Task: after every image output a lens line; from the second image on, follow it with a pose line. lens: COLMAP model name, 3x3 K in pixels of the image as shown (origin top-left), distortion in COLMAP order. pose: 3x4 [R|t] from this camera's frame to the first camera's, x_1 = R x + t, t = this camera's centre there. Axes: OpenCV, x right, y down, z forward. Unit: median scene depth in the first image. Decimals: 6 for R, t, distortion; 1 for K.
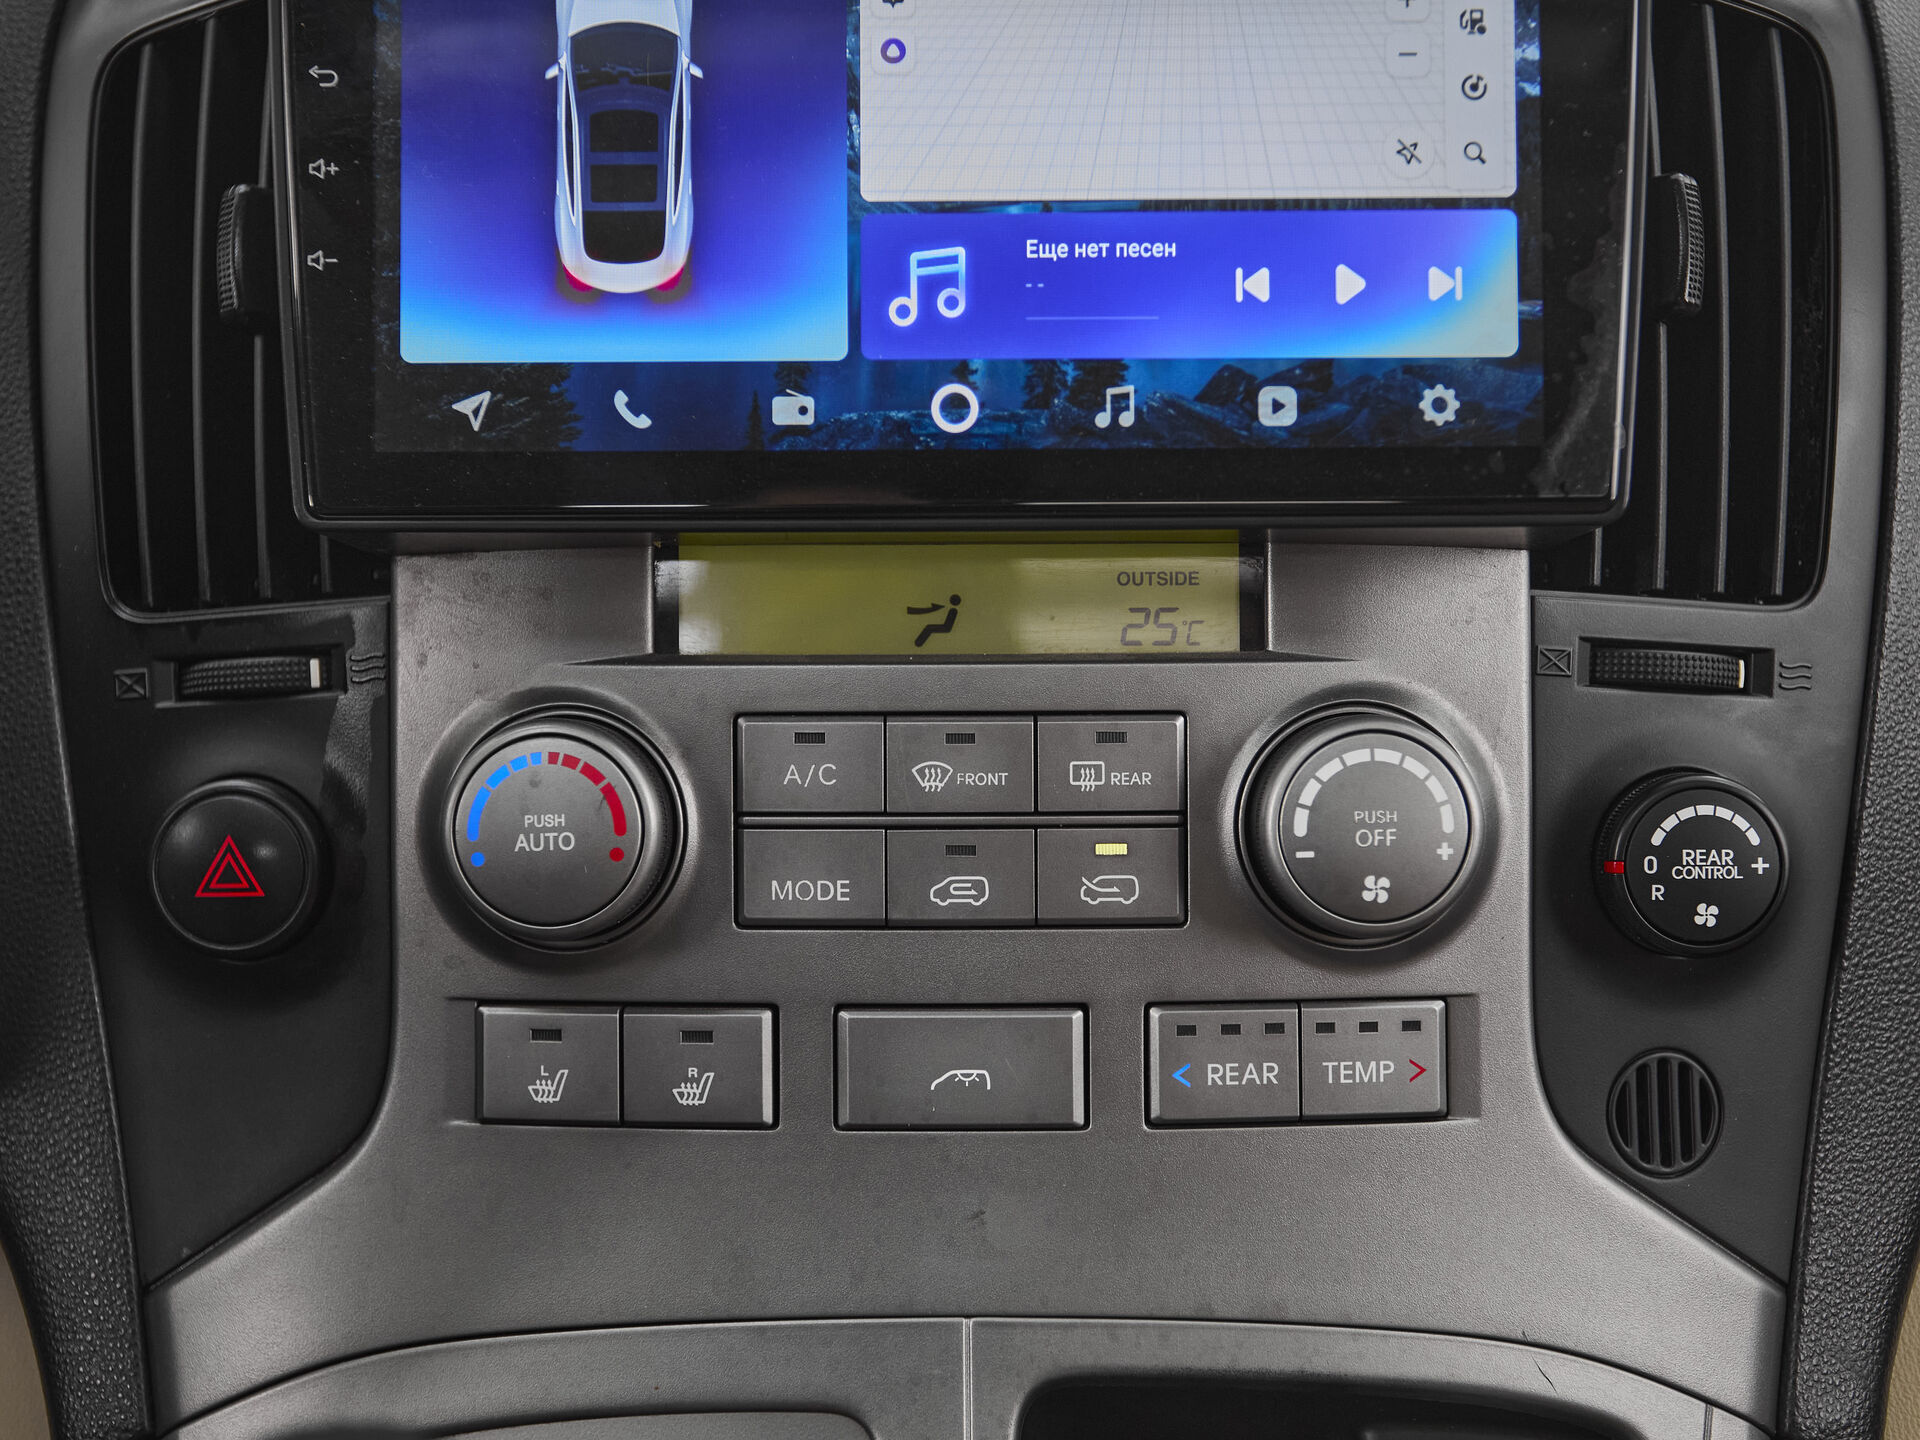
lens RADIAL K [[2248.3, 0, 928.8], [0, 2248.3, 713.8], [0, 0, 1]] dist [-0.010279, 0.018911]
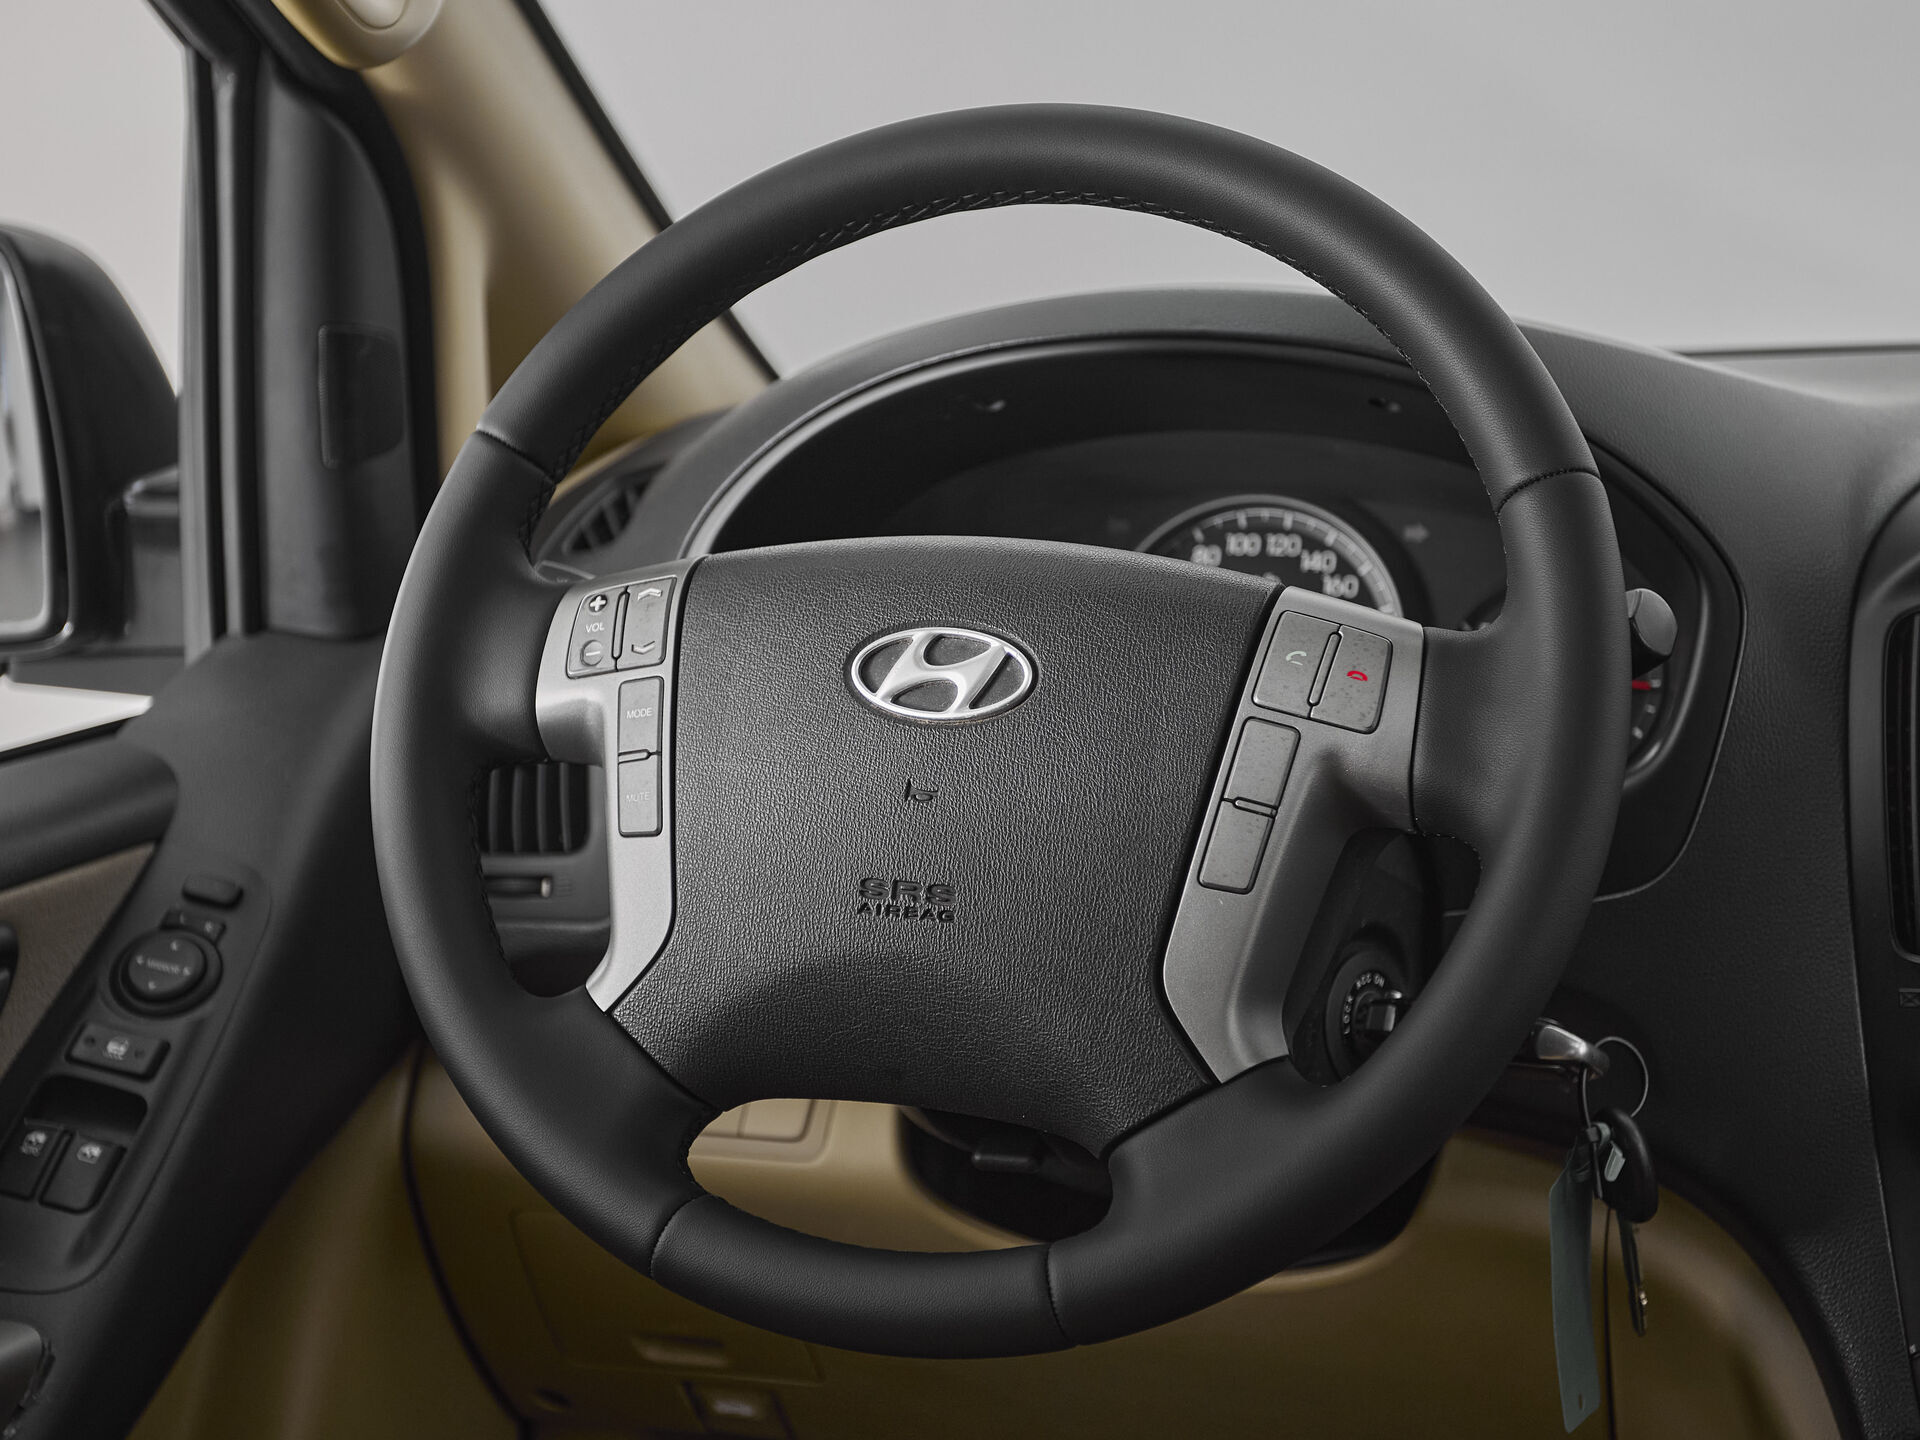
lens RADIAL K [[2829.6, 0, 890.0], [0, 2829.6, 721.8], [0, 0, 1]] dist [0.025091, 0.054556]
pose [[0.939636, 0.045122, -0.339187, -0.392990], [-0.066967, 0.996348, -0.052972, -0.060823], [0.335558, 0.072489, 0.939226, -1.419236]]
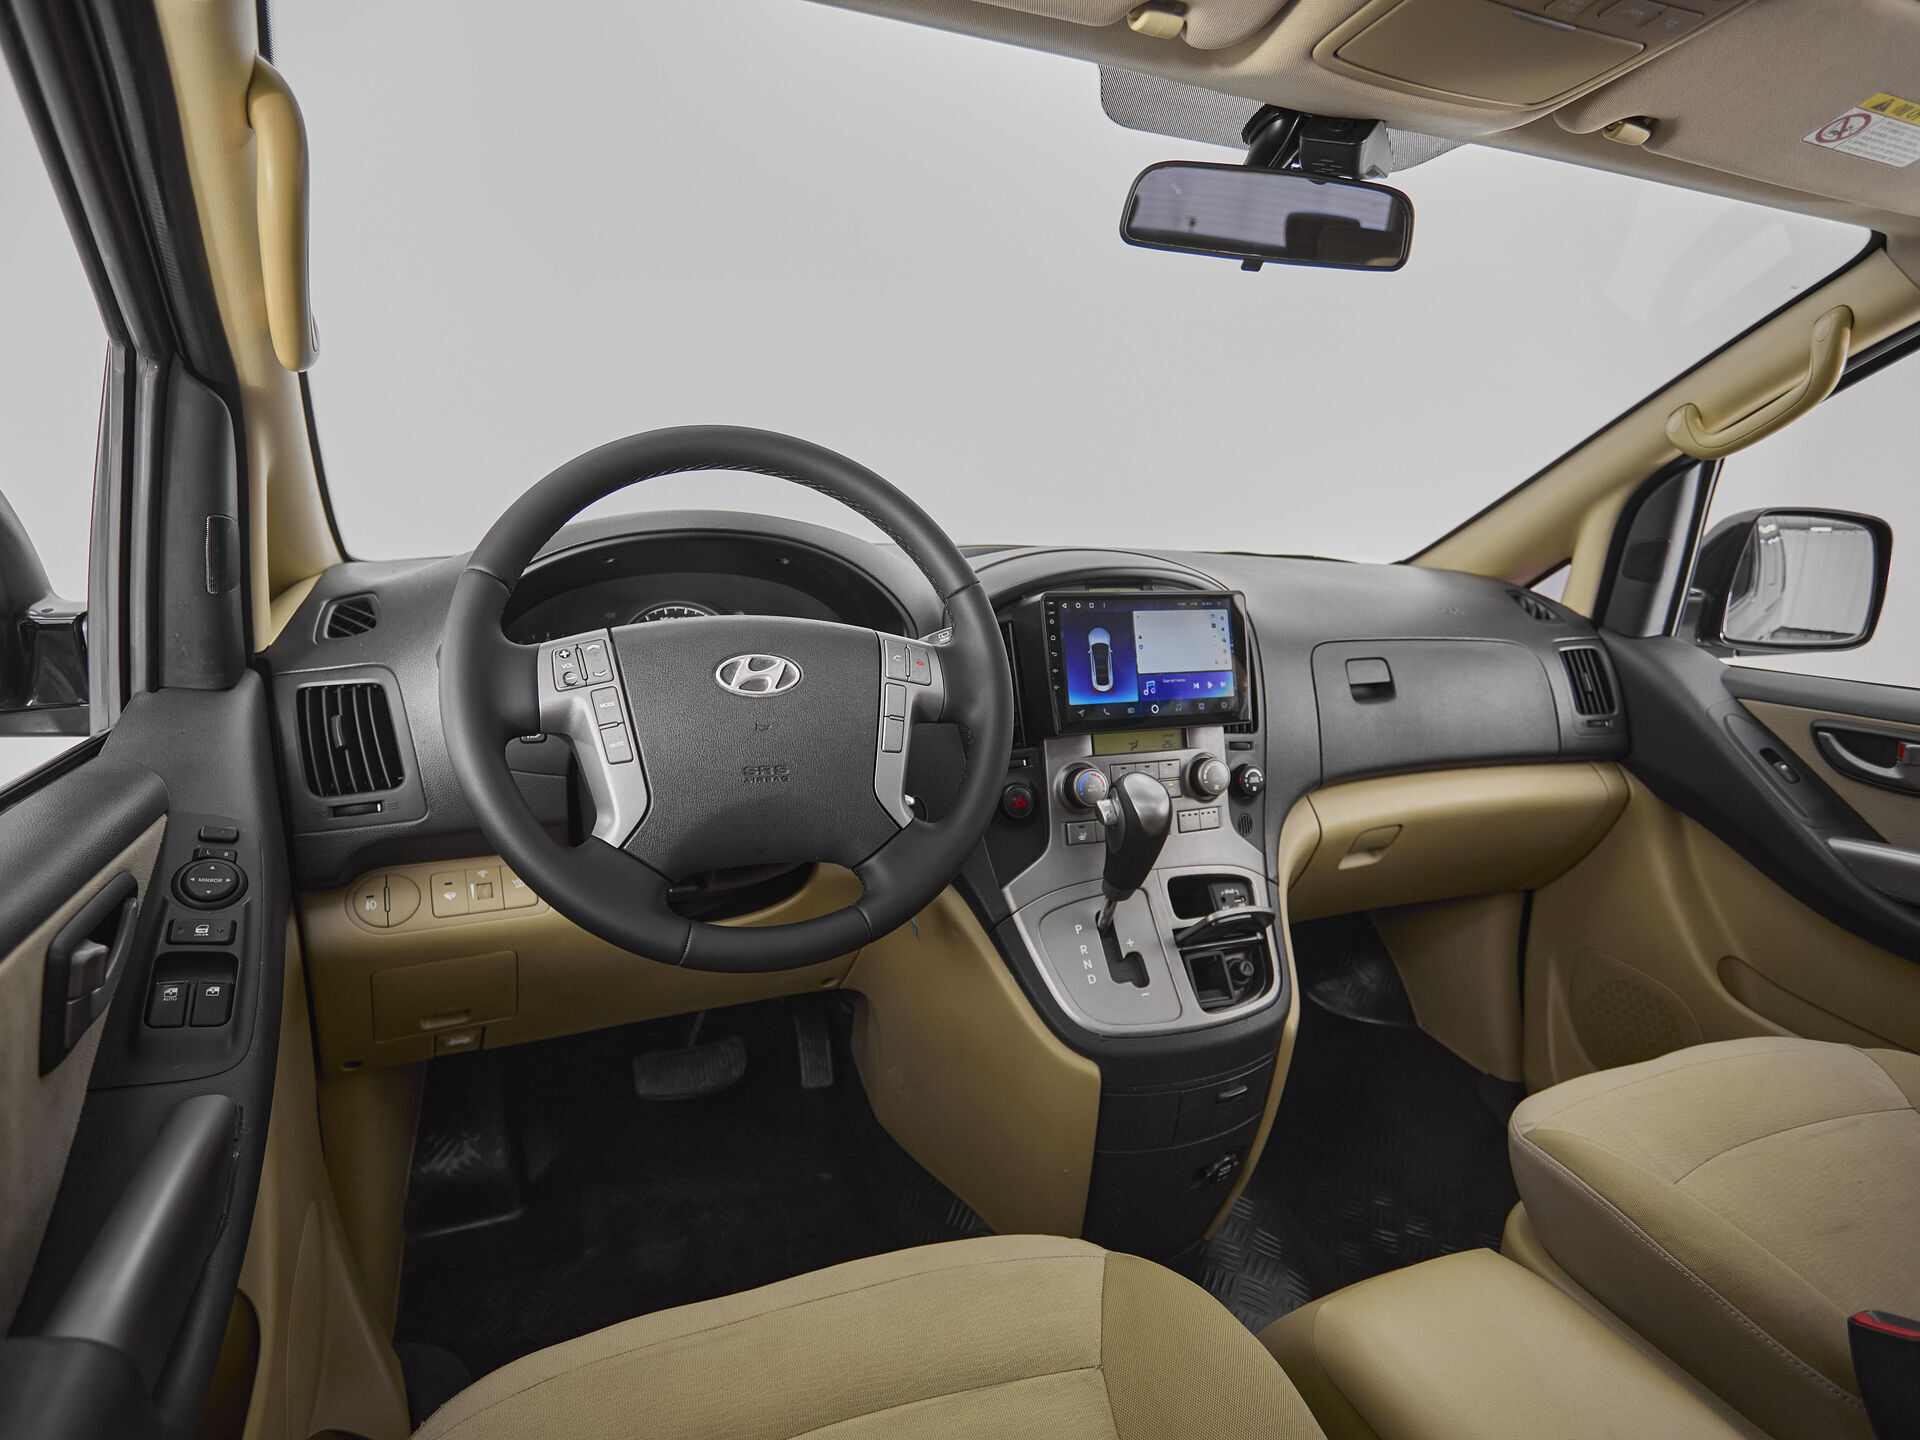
lens RADIAL K [[1055.9, 0, 955.8], [0, 1055.9, 744.1], [0, 0, 1]] dist [-0.004442, -0.000027]
pose [[0.917201, -0.057928, 0.394192, -1.447806], [0.065386, 0.997845, -0.005503, -0.060916], [-0.393023, 0.030822, 0.919012, -1.216360]]
